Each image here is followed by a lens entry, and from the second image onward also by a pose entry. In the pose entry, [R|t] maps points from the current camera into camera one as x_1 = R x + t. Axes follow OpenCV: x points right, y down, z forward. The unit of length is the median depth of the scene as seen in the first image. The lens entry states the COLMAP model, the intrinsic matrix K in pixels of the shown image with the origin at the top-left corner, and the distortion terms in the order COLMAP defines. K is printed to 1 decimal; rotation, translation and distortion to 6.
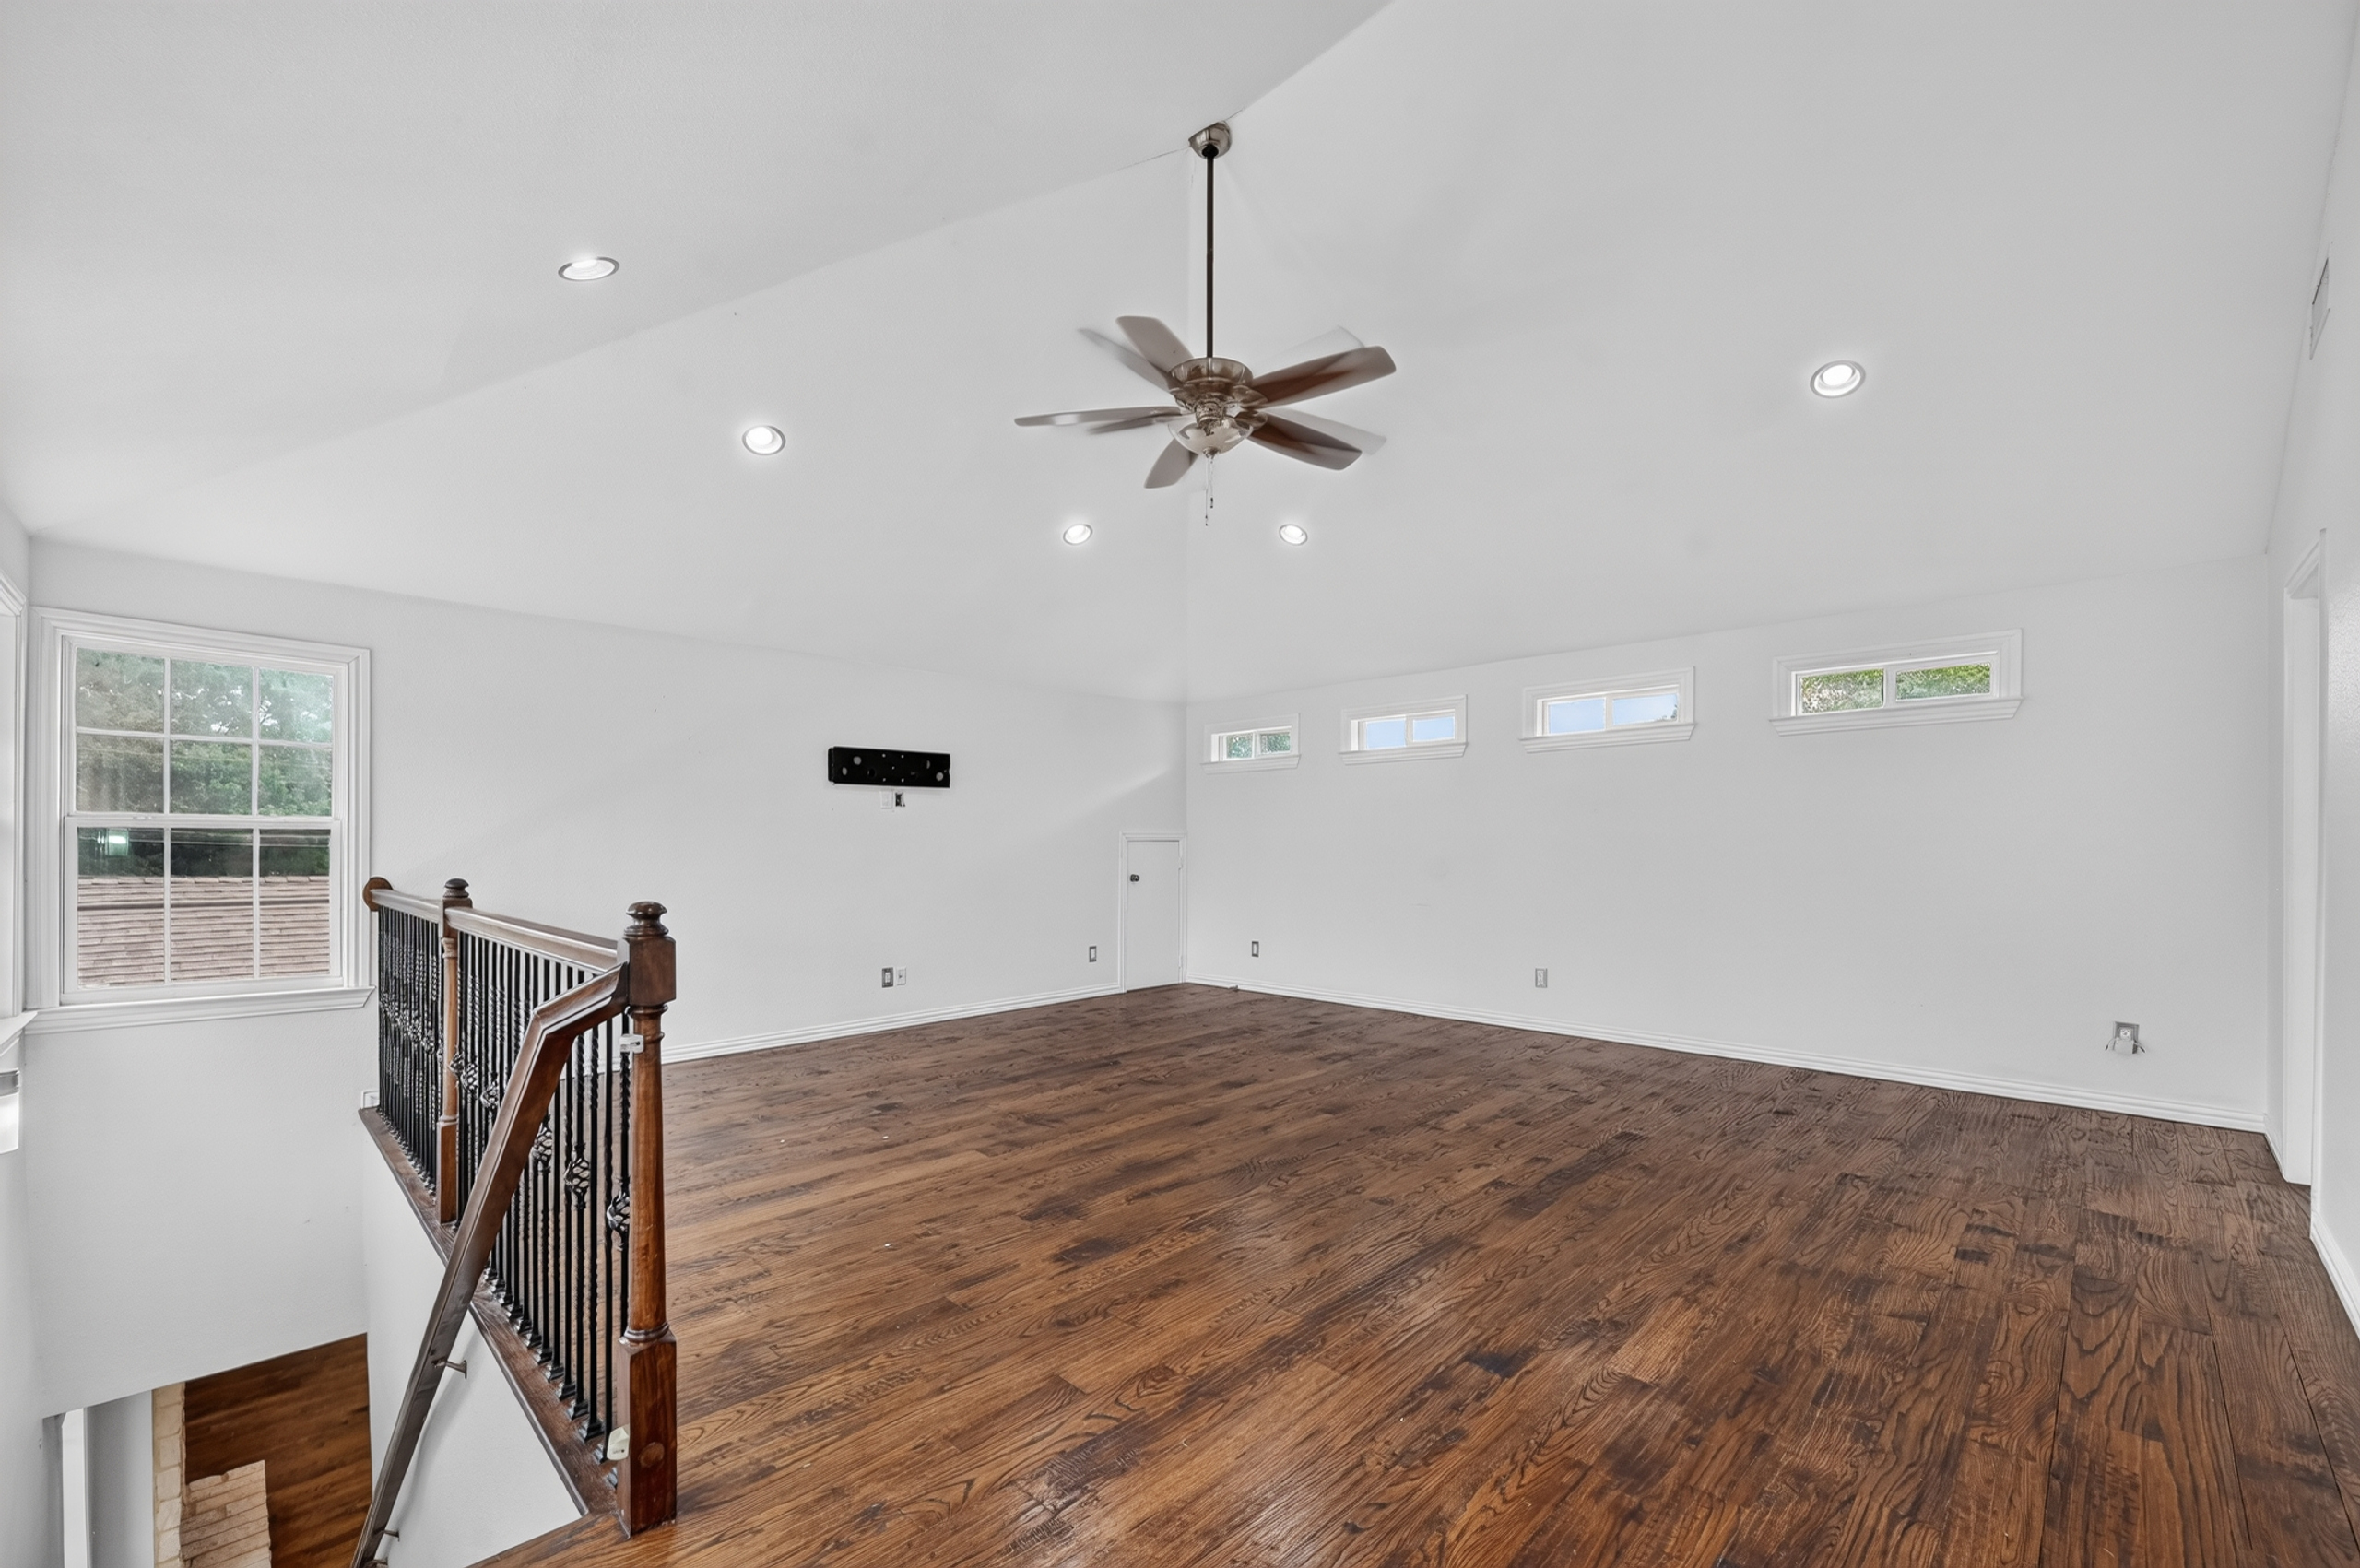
lens RADIAL K [[957.3, 0, 1183.2], [0, 957.3, 852.4], [0, 0, 1]] dist [-0.000432, -0.000093]
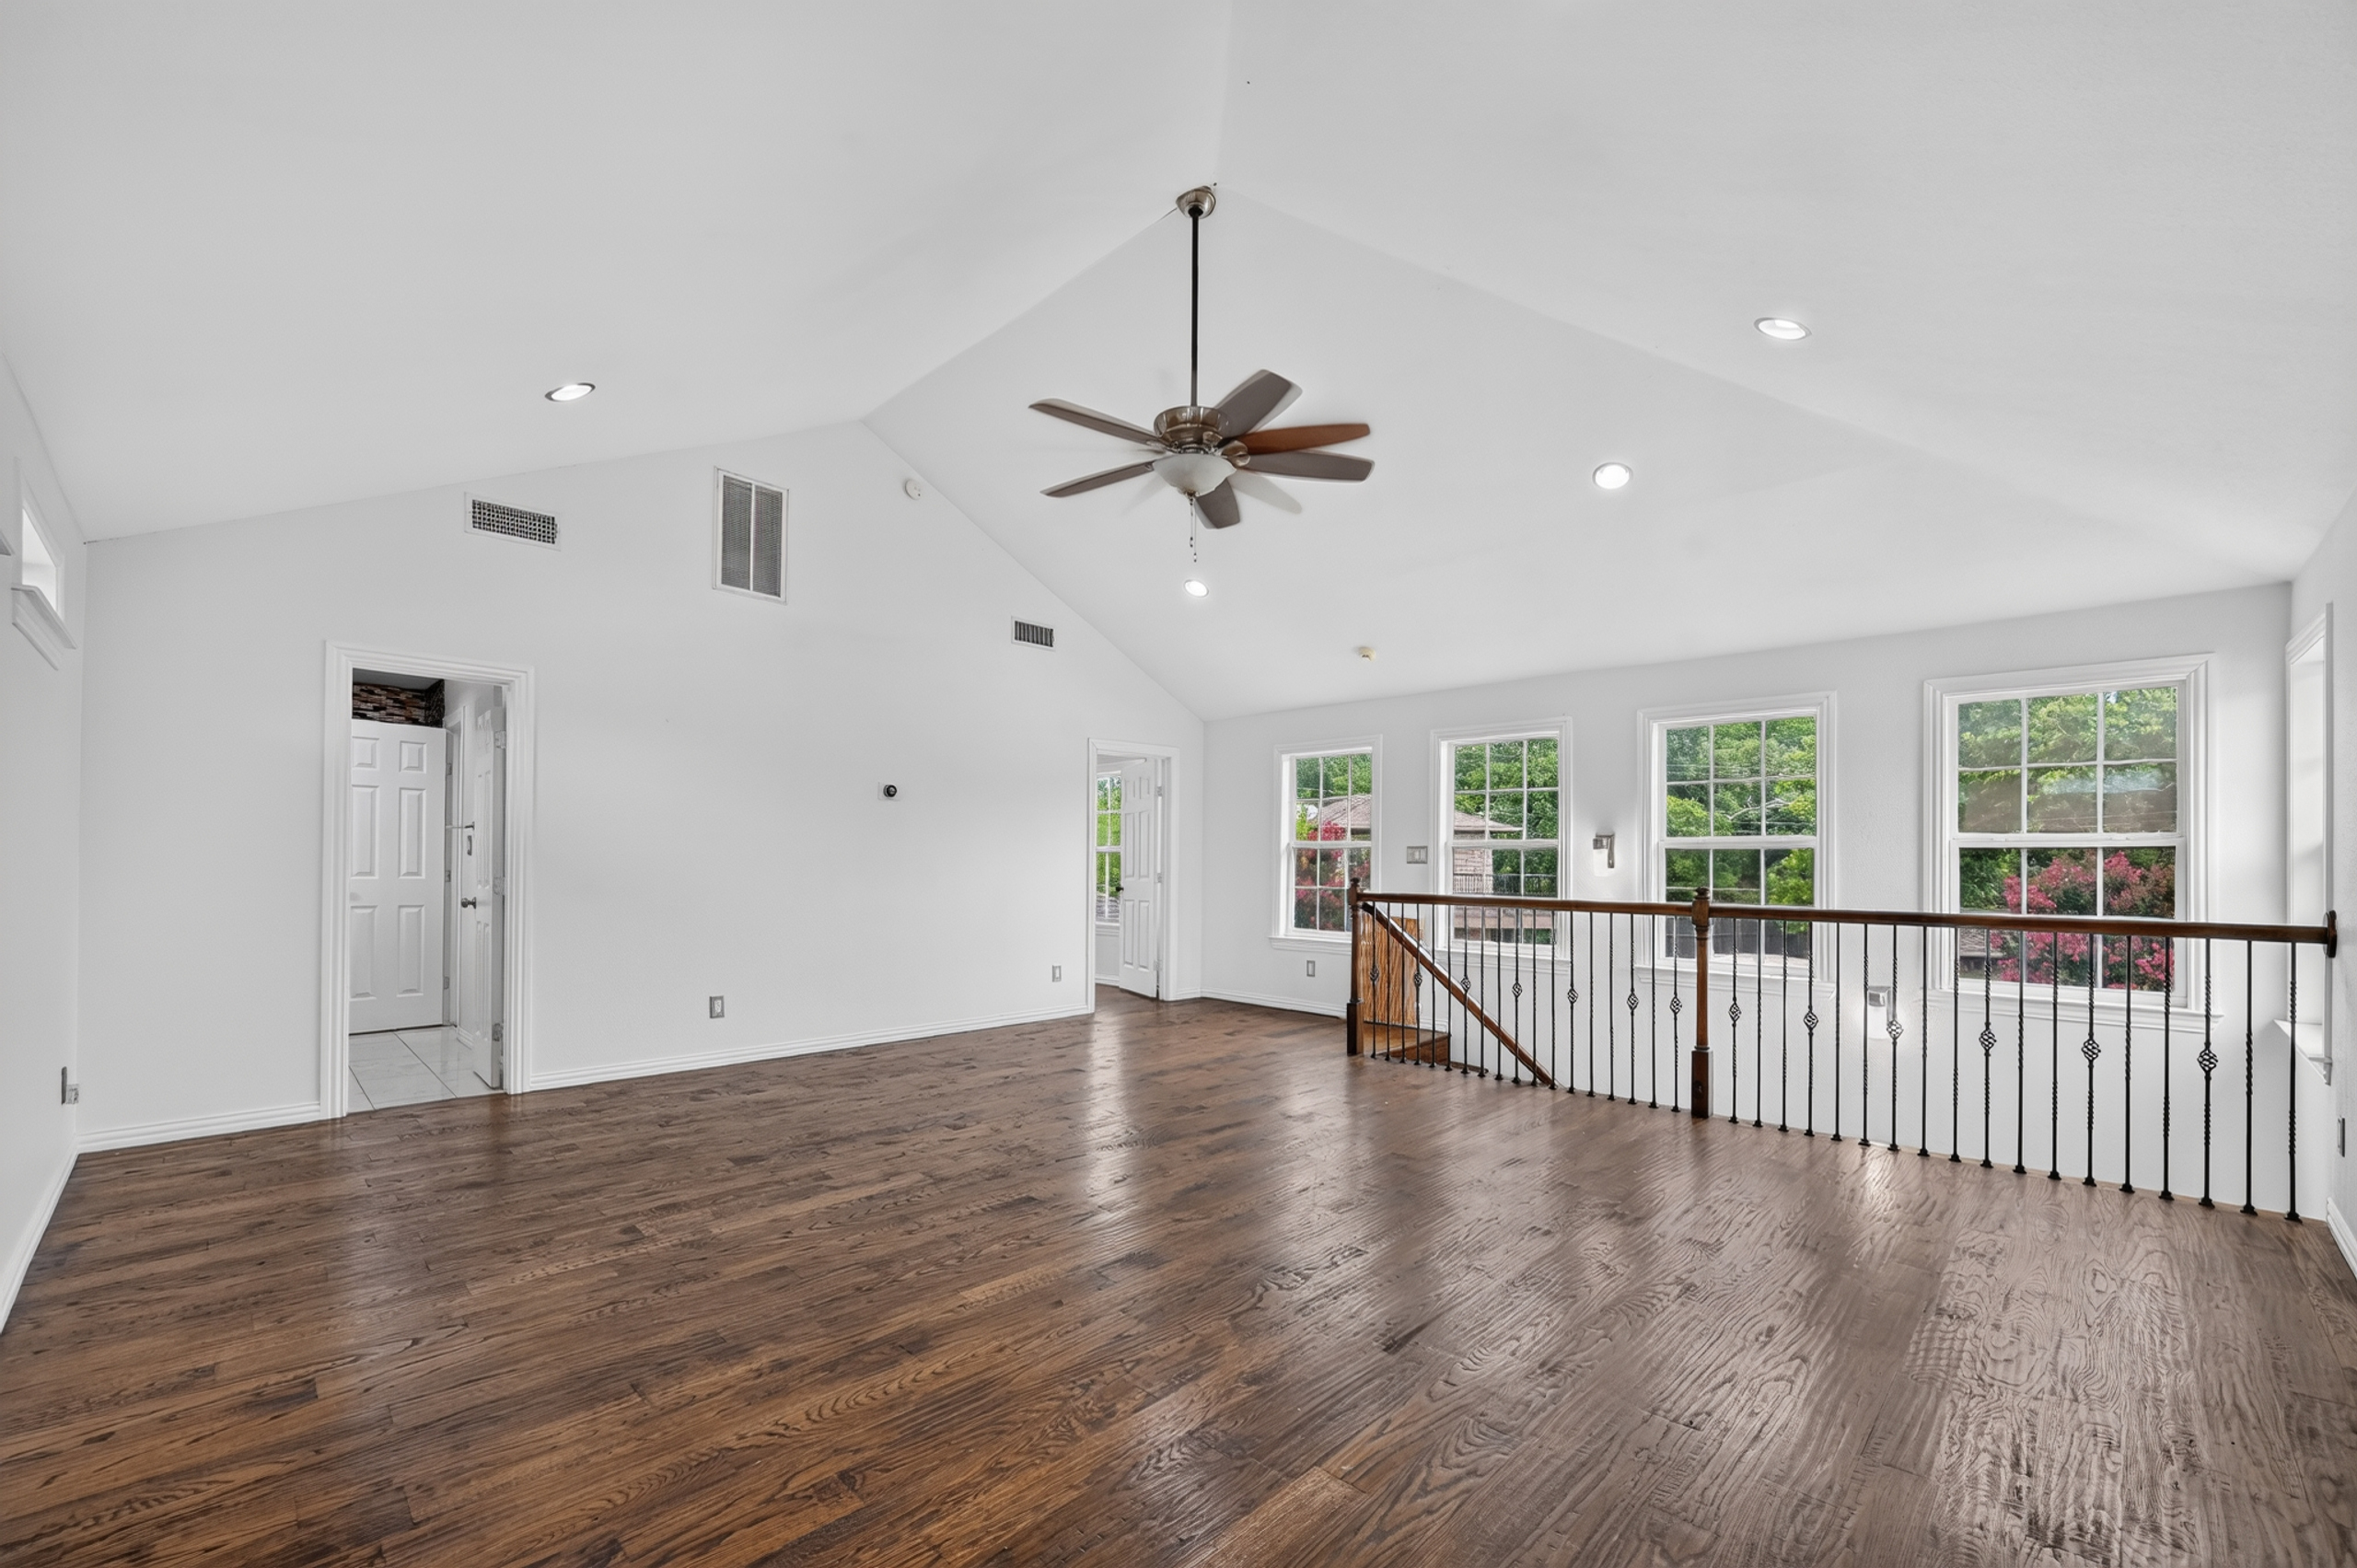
lens RADIAL K [[956.1, 0, 1181.7], [0, 956.1, 852.4], [0, 0, 1]] dist [-0.000432, -0.000093]
pose [[-0.999963, -0.007432, -0.004347, 0.038797], [-0.007425, 0.999971, -0.001490, -0.012166], [0.004358, -0.001458, -0.999989, 1.943280]]
